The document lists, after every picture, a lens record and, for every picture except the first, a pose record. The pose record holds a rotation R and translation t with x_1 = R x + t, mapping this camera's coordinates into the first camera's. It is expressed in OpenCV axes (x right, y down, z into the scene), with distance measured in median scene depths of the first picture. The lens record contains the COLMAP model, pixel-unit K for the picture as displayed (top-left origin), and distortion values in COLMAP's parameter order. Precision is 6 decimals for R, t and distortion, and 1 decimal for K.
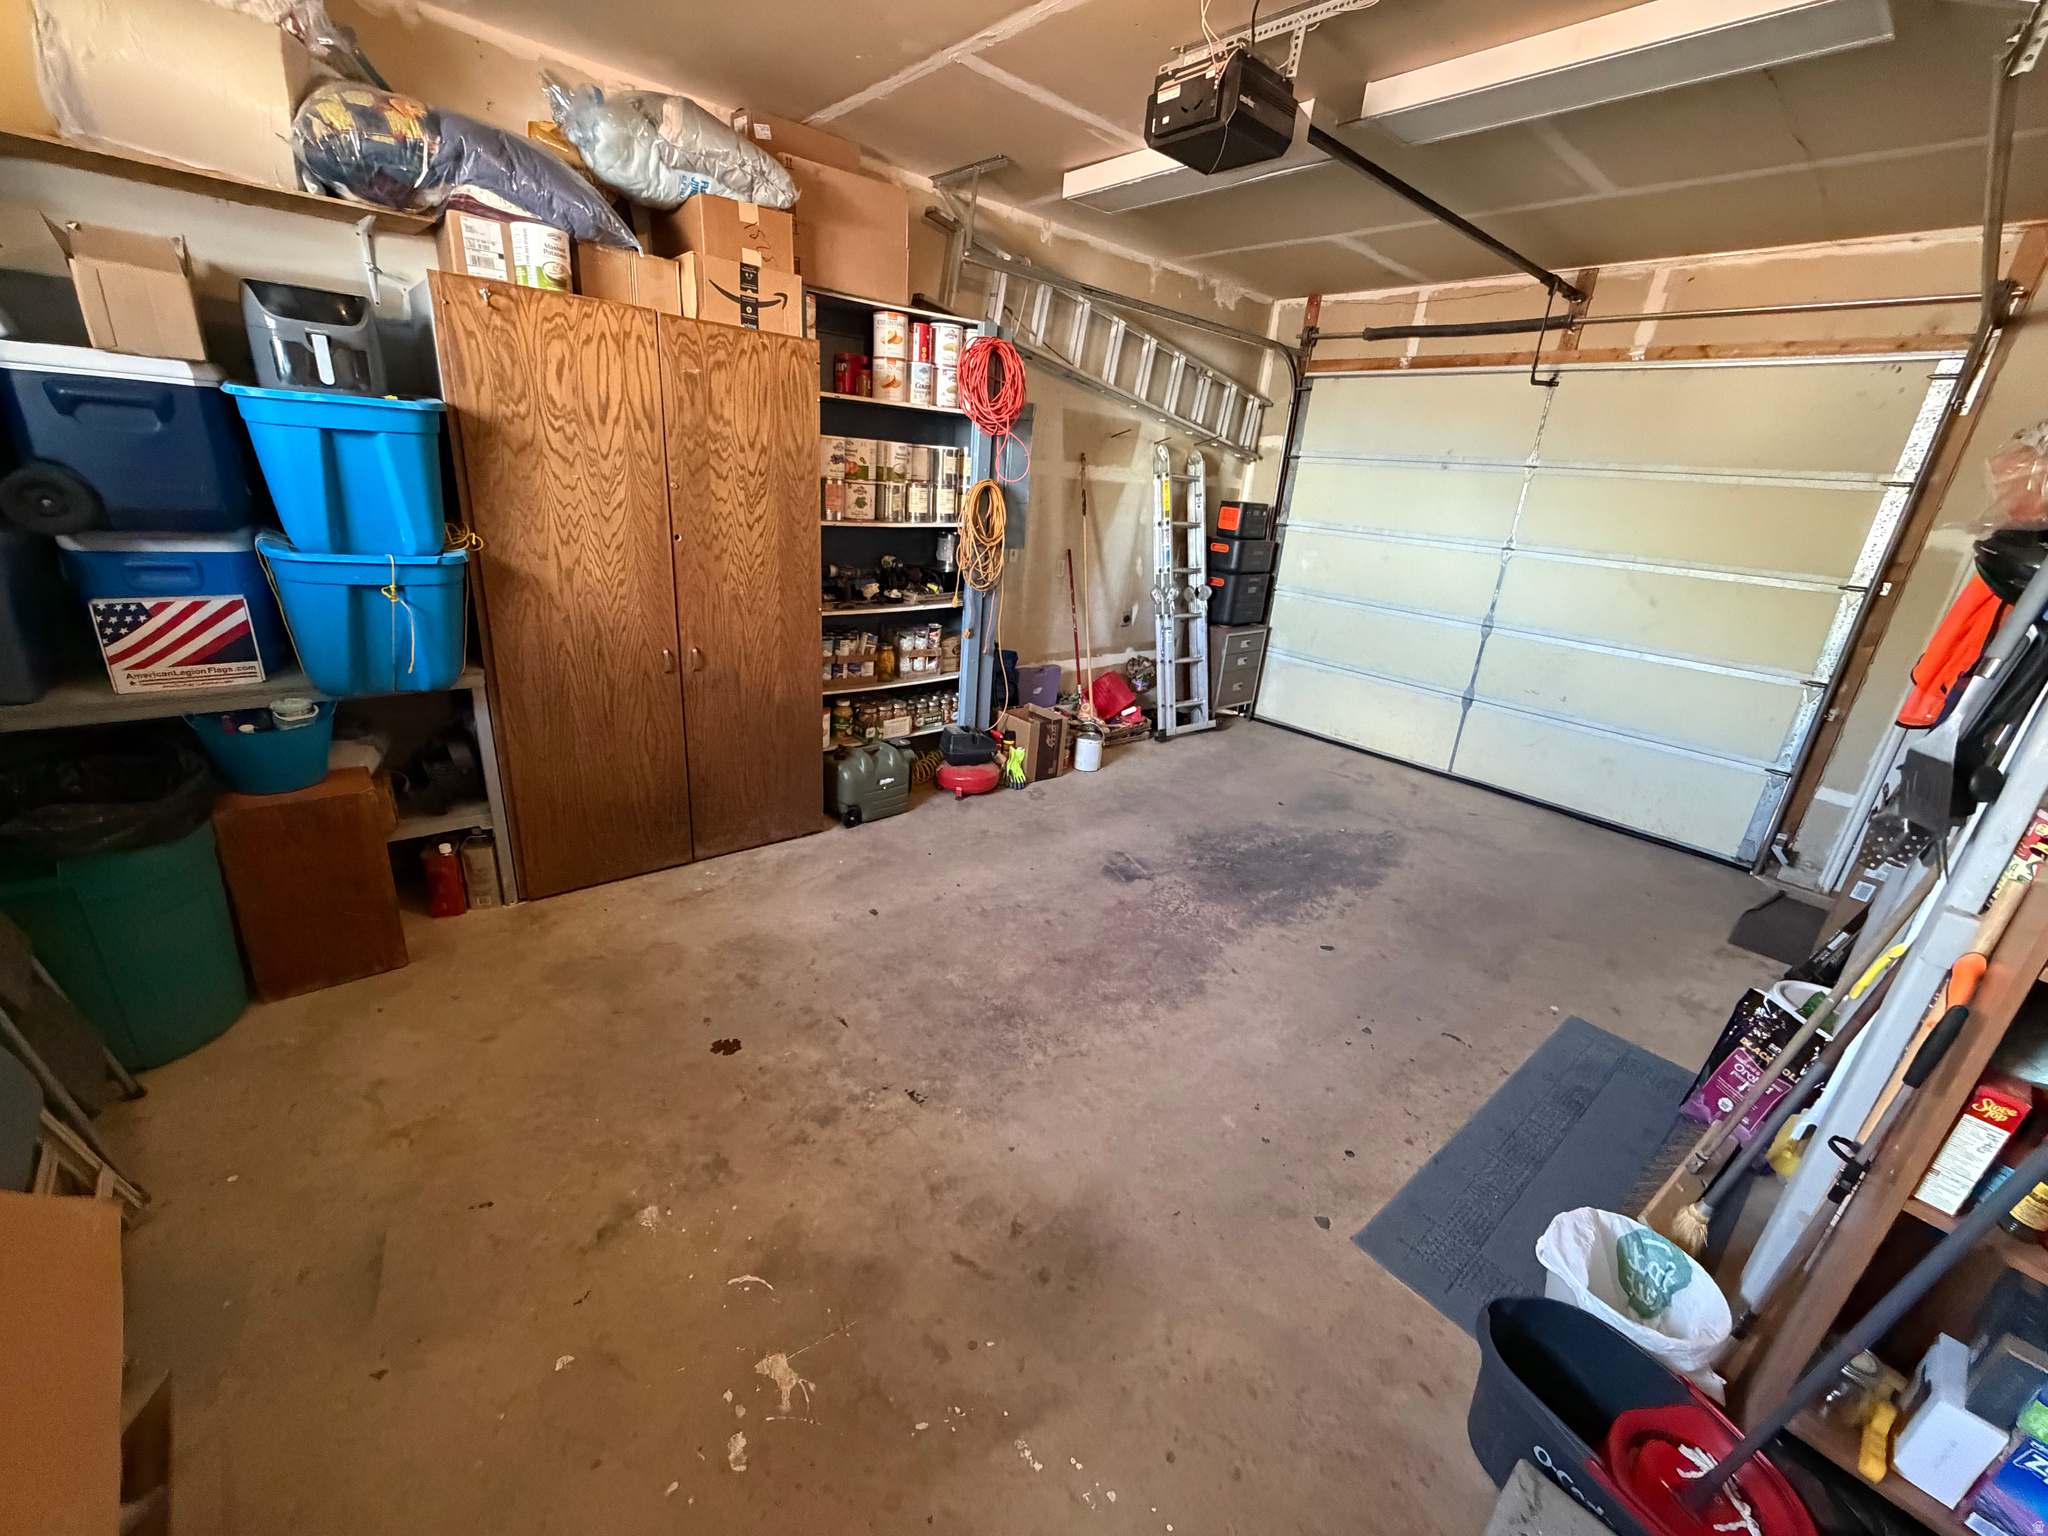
lens RADIAL K [[818.2, 0, 1021.5], [0, 818.2, 764.3], [0, 0, 1]] dist [-0.000801, 0.000198]
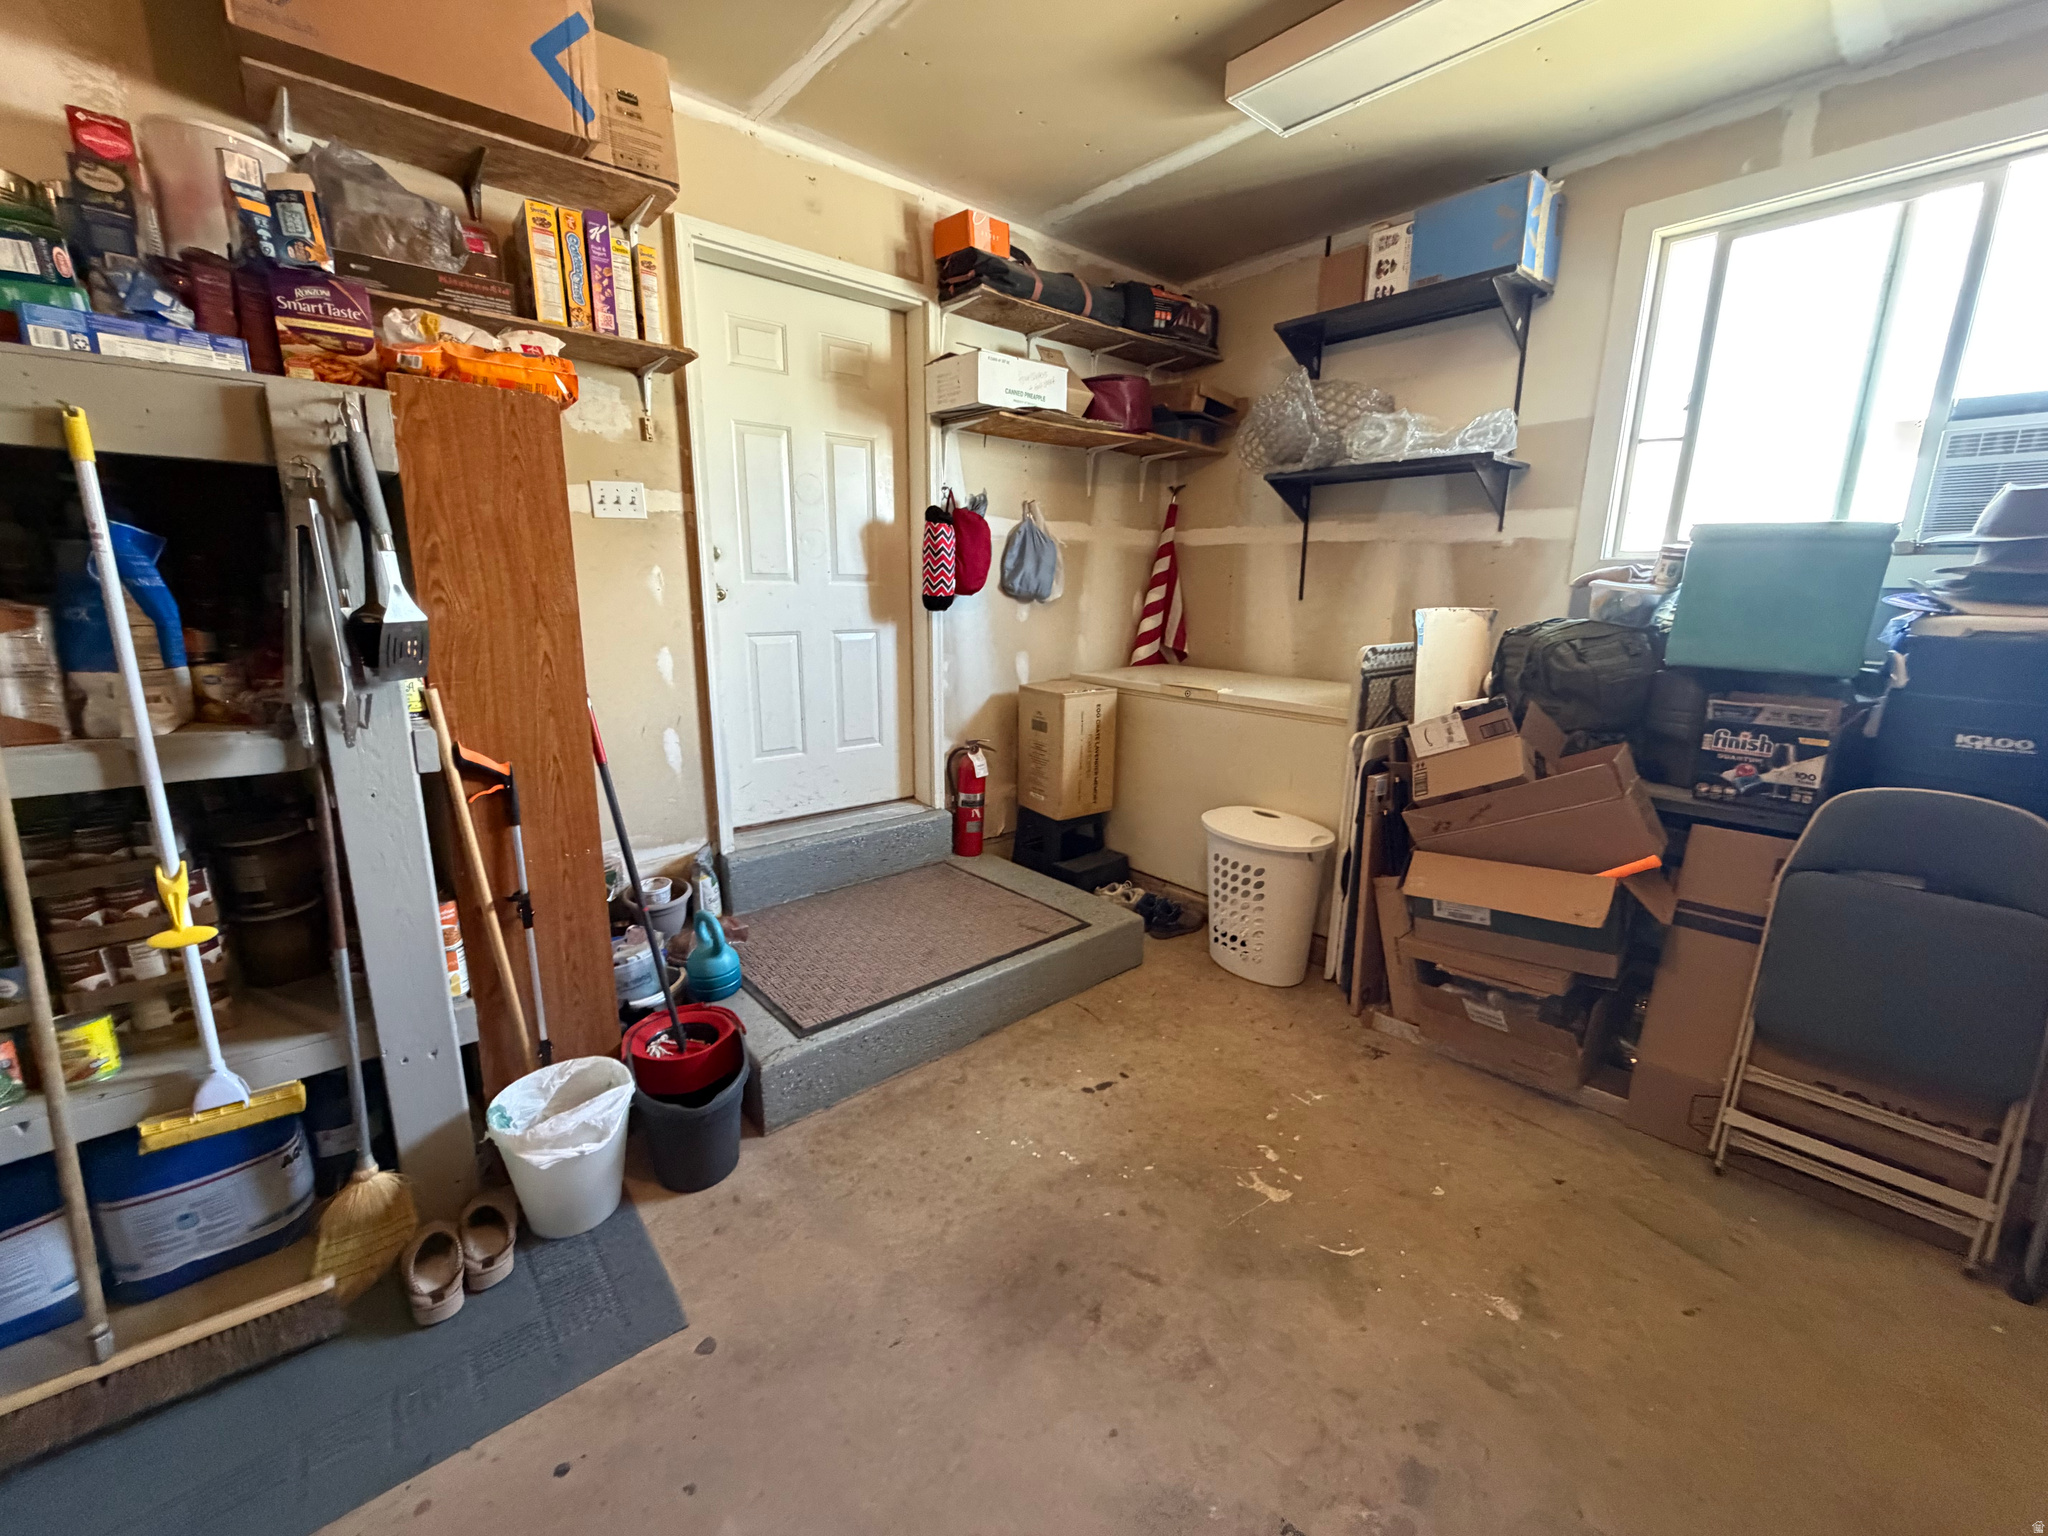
lens RADIAL K [[818.2, 0, 1024.8], [0, 818.2, 767.1], [0, 0, 1]] dist [-0.000801, 0.000198]
pose [[-0.996198, -0.085720, -0.015522, 0.085584], [-0.080589, 0.839171, 0.537865, -0.245841], [-0.033080, 0.537071, -0.842888, 0.935864]]
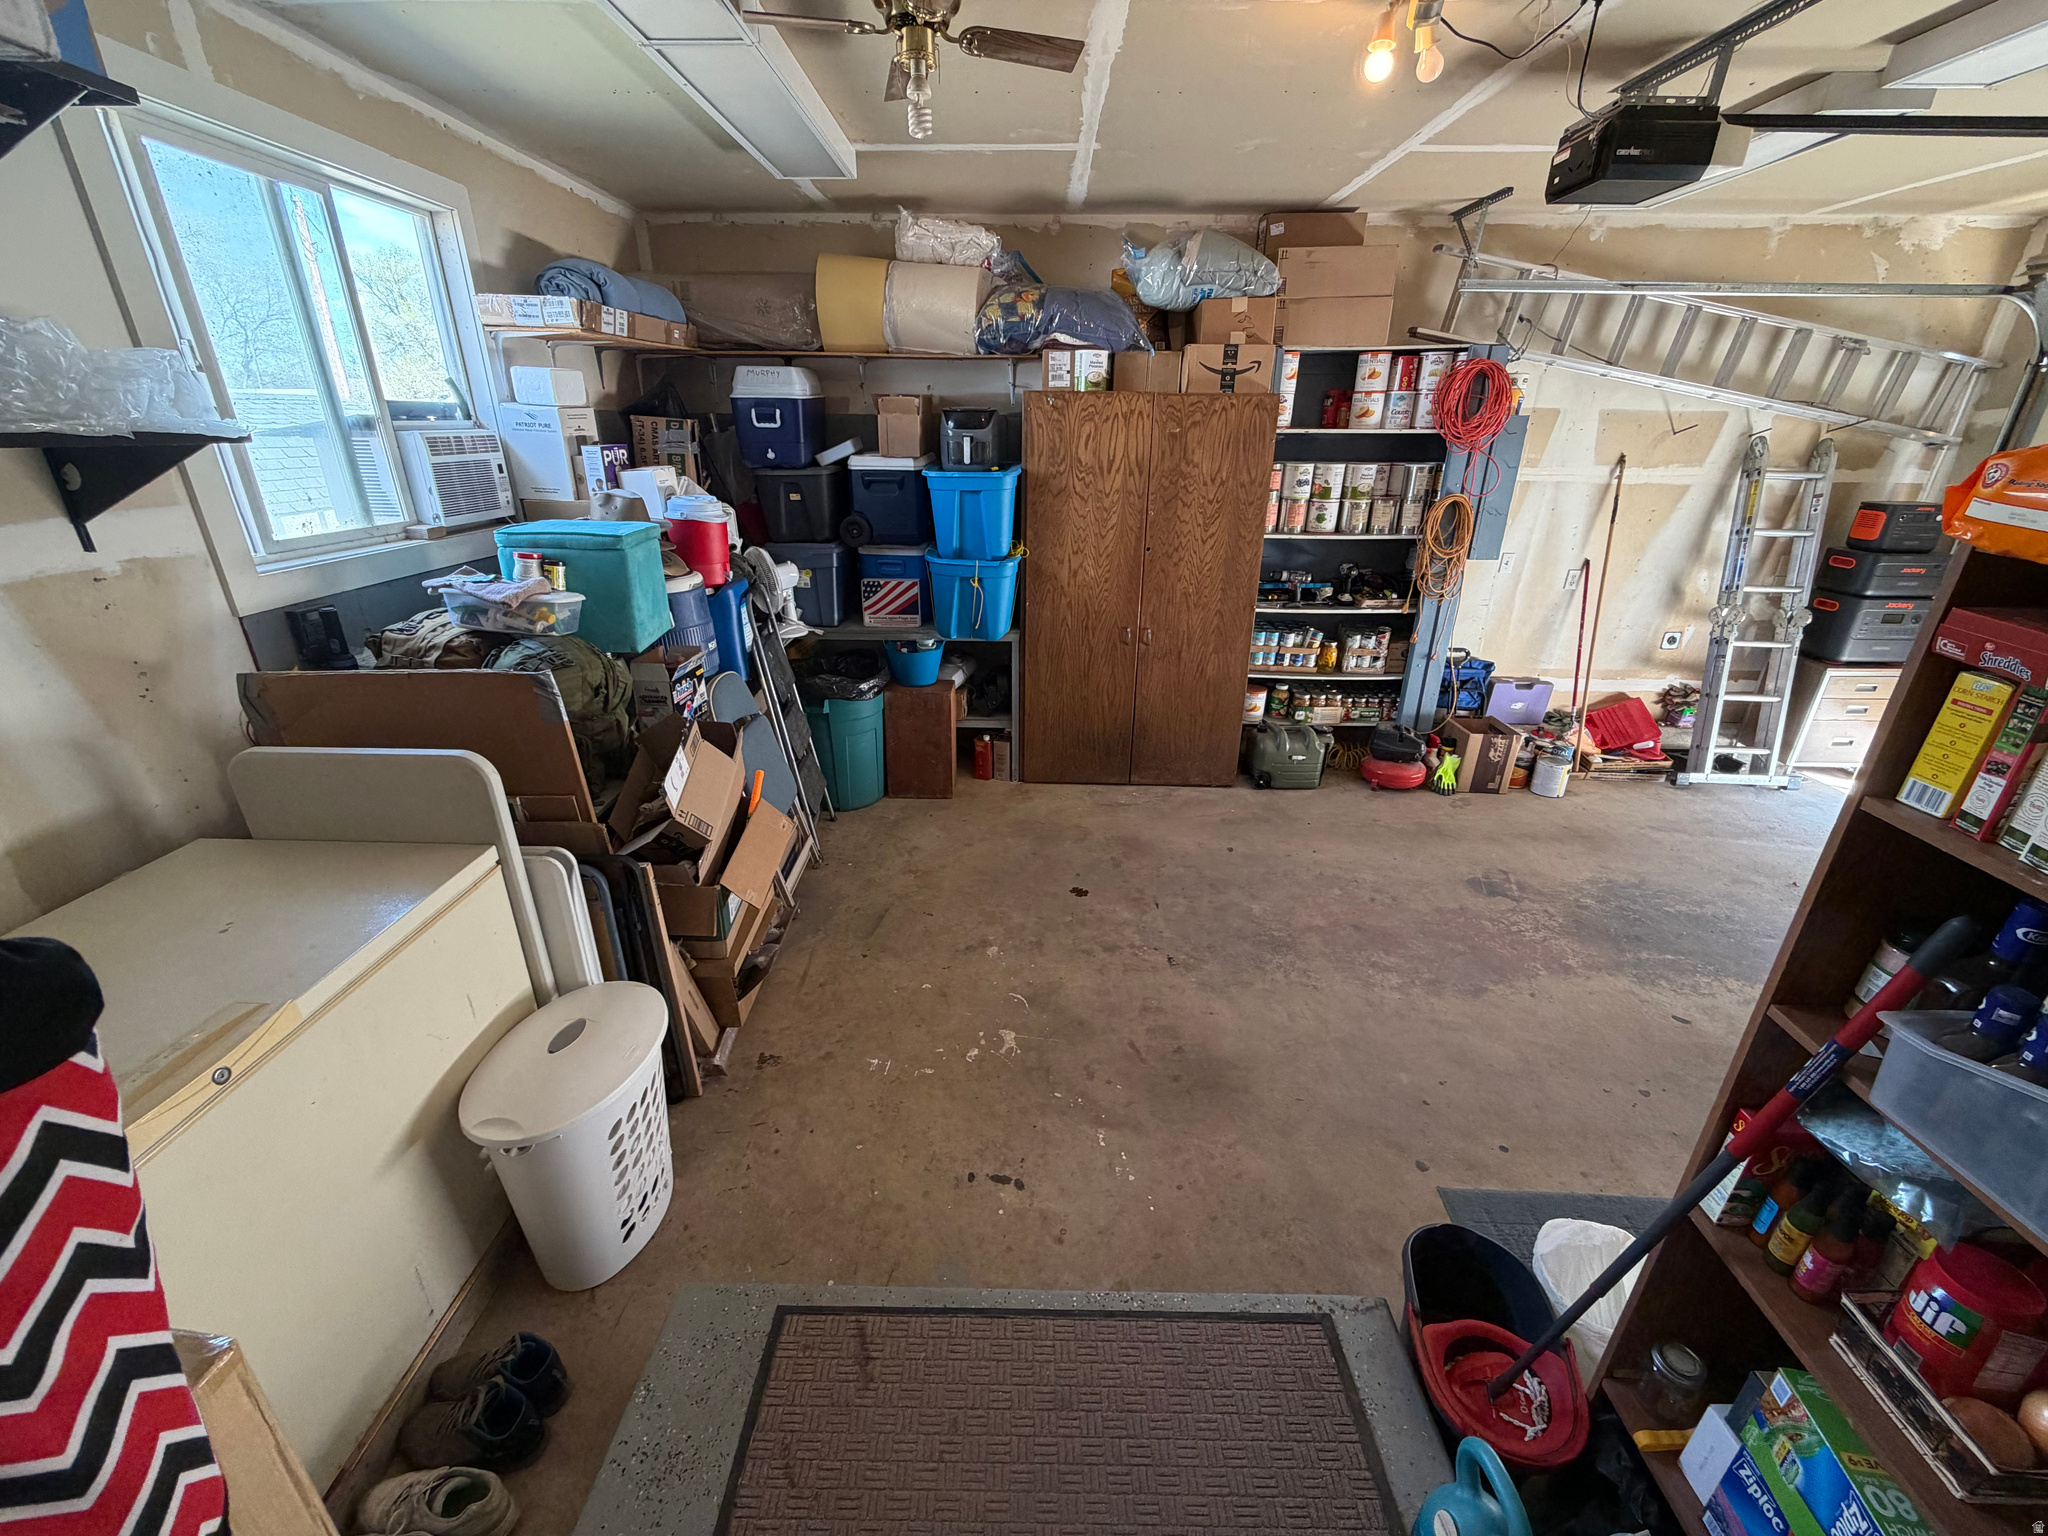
lens RADIAL K [[818.2, 0, 1017.9], [0, 818.2, 764.6], [0, 0, 1]] dist [-0.000801, 0.000198]
pose [[0.738612, 0.191936, -0.646229, 0.404322], [-0.182383, 0.979757, 0.082541, 0.008910], [0.648990, 0.056895, 0.758666, -0.194171]]
